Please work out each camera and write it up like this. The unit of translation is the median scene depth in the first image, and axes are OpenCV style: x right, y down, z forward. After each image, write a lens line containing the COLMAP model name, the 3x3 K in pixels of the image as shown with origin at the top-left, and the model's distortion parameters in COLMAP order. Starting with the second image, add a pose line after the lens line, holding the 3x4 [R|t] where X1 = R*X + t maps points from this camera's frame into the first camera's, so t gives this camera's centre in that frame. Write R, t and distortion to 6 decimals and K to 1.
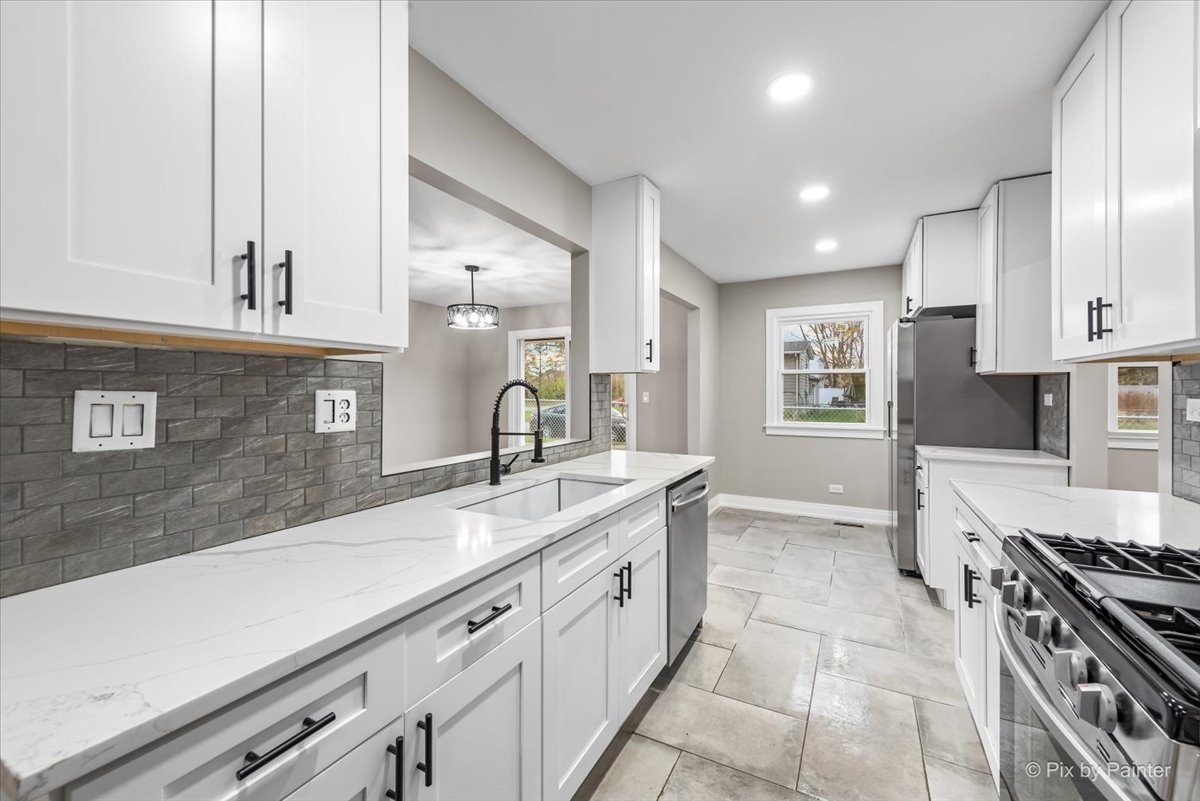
lens RADIAL K [[488.6, 0, 603.3], [0, 488.6, 397.3], [0, 0, 1]] dist [0.003365, -0.000462]
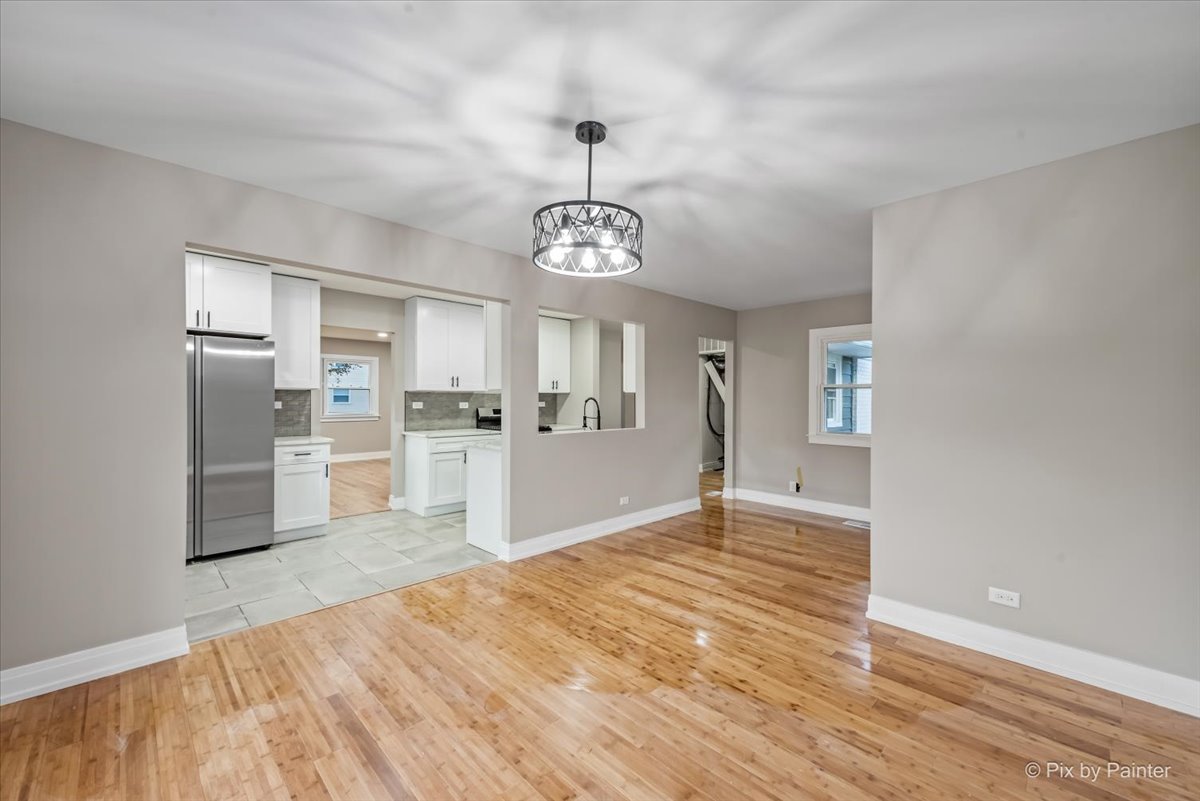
lens RADIAL K [[475.5, 0, 603.1], [0, 475.5, 400.1], [0, 0, 1]] dist [0.013567, -0.000520]
pose [[-0.955530, -0.004297, 0.294862, -0.474271], [0.000544, 0.999866, 0.016335, -0.028329], [-0.294893, 0.015769, -0.955400, 1.642031]]
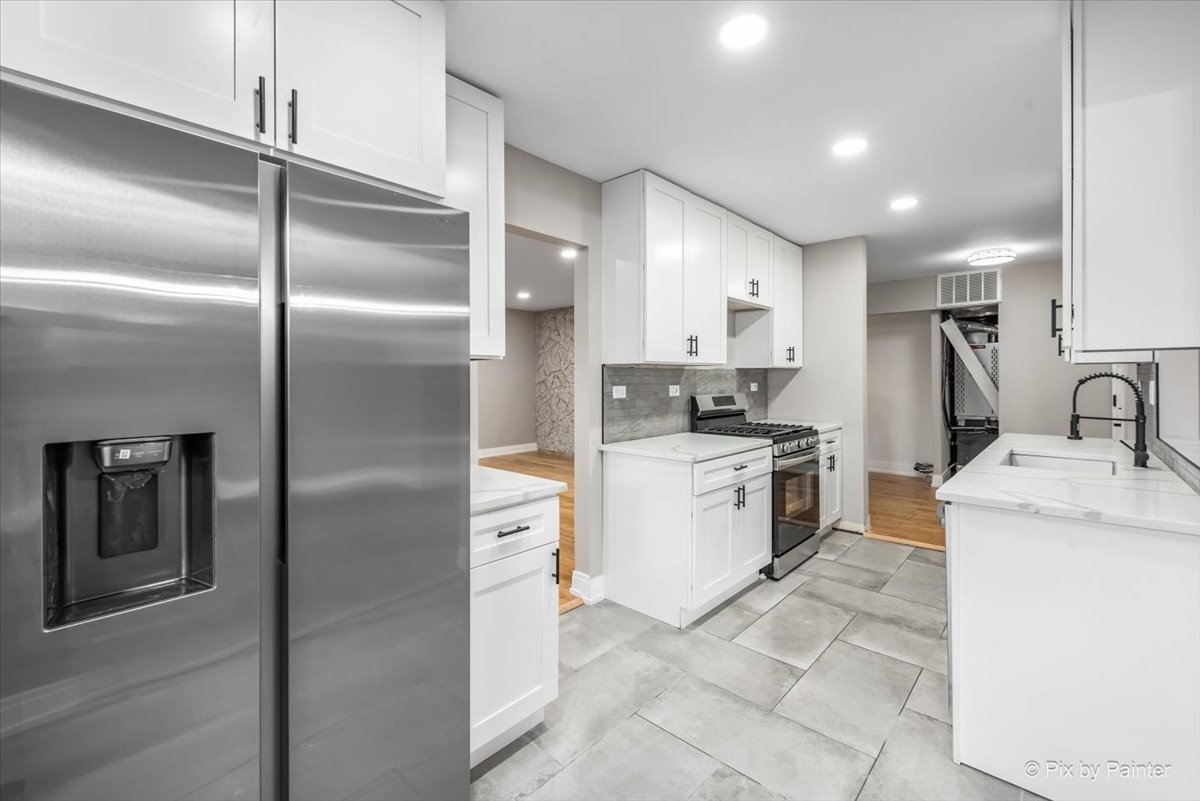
lens RADIAL K [[507.9, 0, 601.0], [0, 507.9, 380.6], [0, 0, 1]] dist [0.001688, 0.000015]
pose [[-0.966158, 0.003761, 0.257924, 0.326298], [0.008975, 0.999778, 0.019040, -0.022811], [-0.257795, 0.020710, -0.965978, 1.192903]]
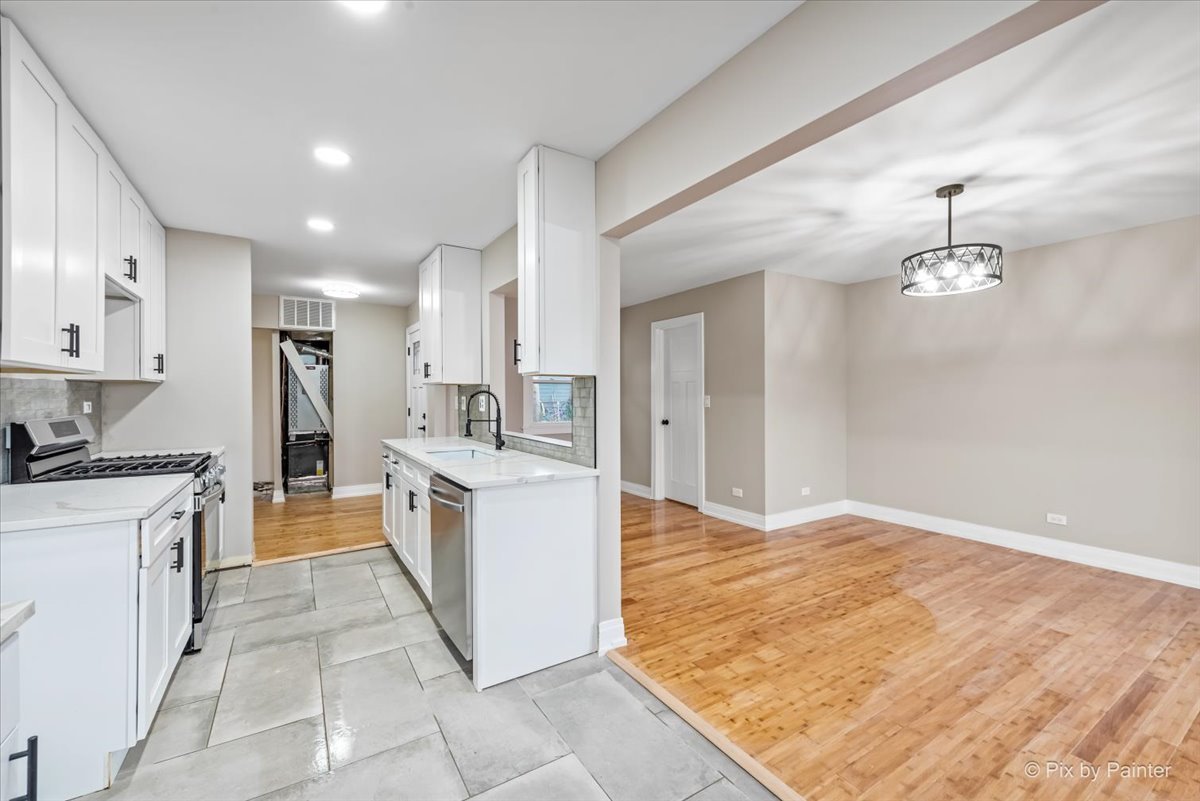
lens RADIAL K [[488.6, 0, 603.3], [0, 488.6, 397.3], [0, 0, 1]] dist [0.003365, -0.000462]
pose [[-0.503758, 0.006927, -0.863817, 0.542364], [-0.008387, 0.999882, 0.012909, -0.015891], [0.863804, 0.013748, -0.503641, 1.082874]]
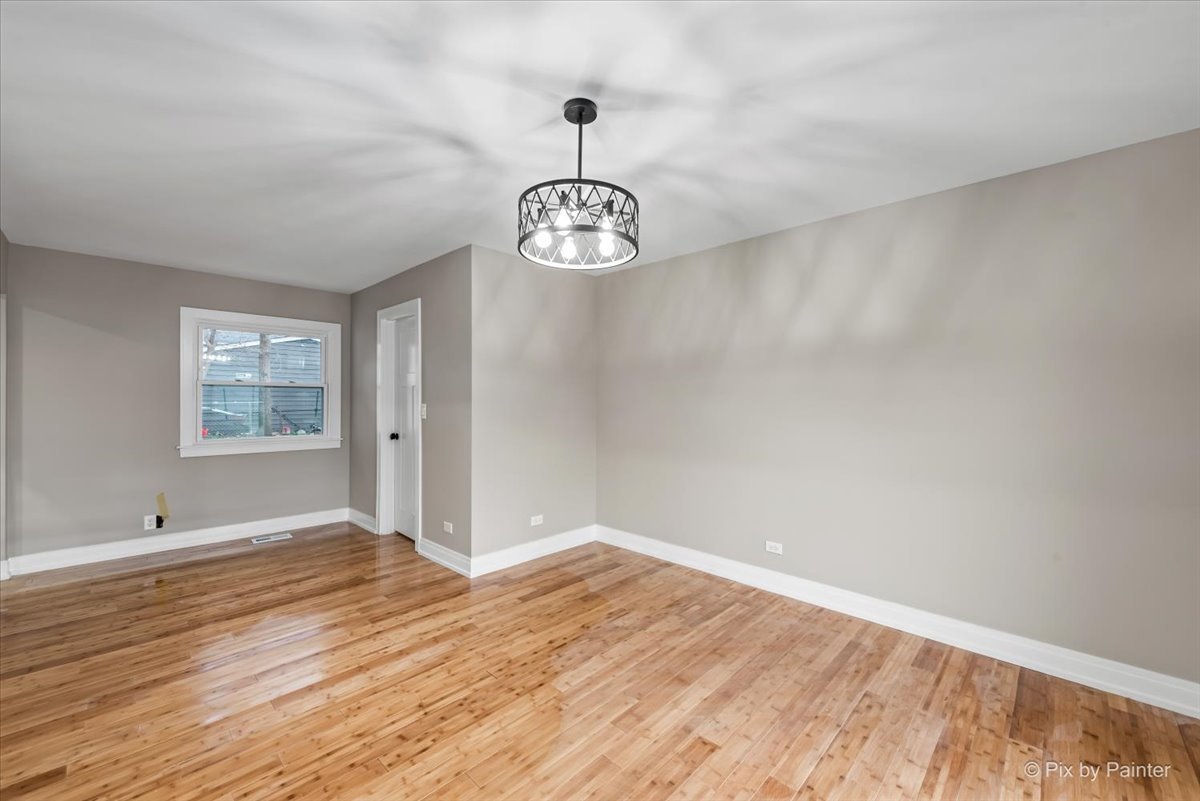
lens RADIAL K [[475.5, 0, 603.1], [0, 475.5, 400.1], [0, 0, 1]] dist [0.013567, -0.000520]
pose [[-0.277693, 0.001341, -0.960669, 0.132904], [-0.013687, 0.999892, 0.005353, -0.024474], [0.960572, 0.014636, -0.277645, 1.311474]]
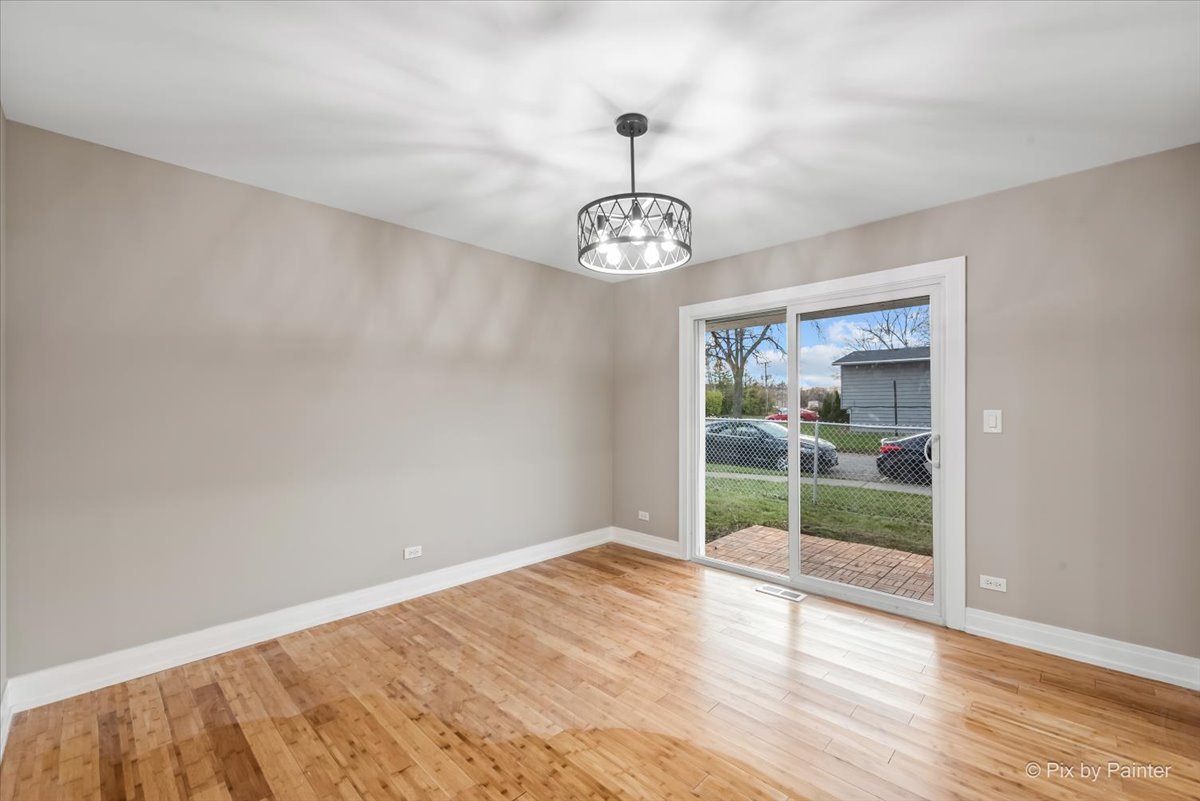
lens RADIAL K [[499.9, 0, 601.4], [0, 499.9, 405.9], [0, 0, 1]] dist [0.008681, -0.000184]
pose [[0.960606, 0.002568, -0.277902, -0.196379], [-0.005955, 0.999918, -0.011346, -0.008701], [0.277850, 0.012554, 0.960542, 0.653193]]
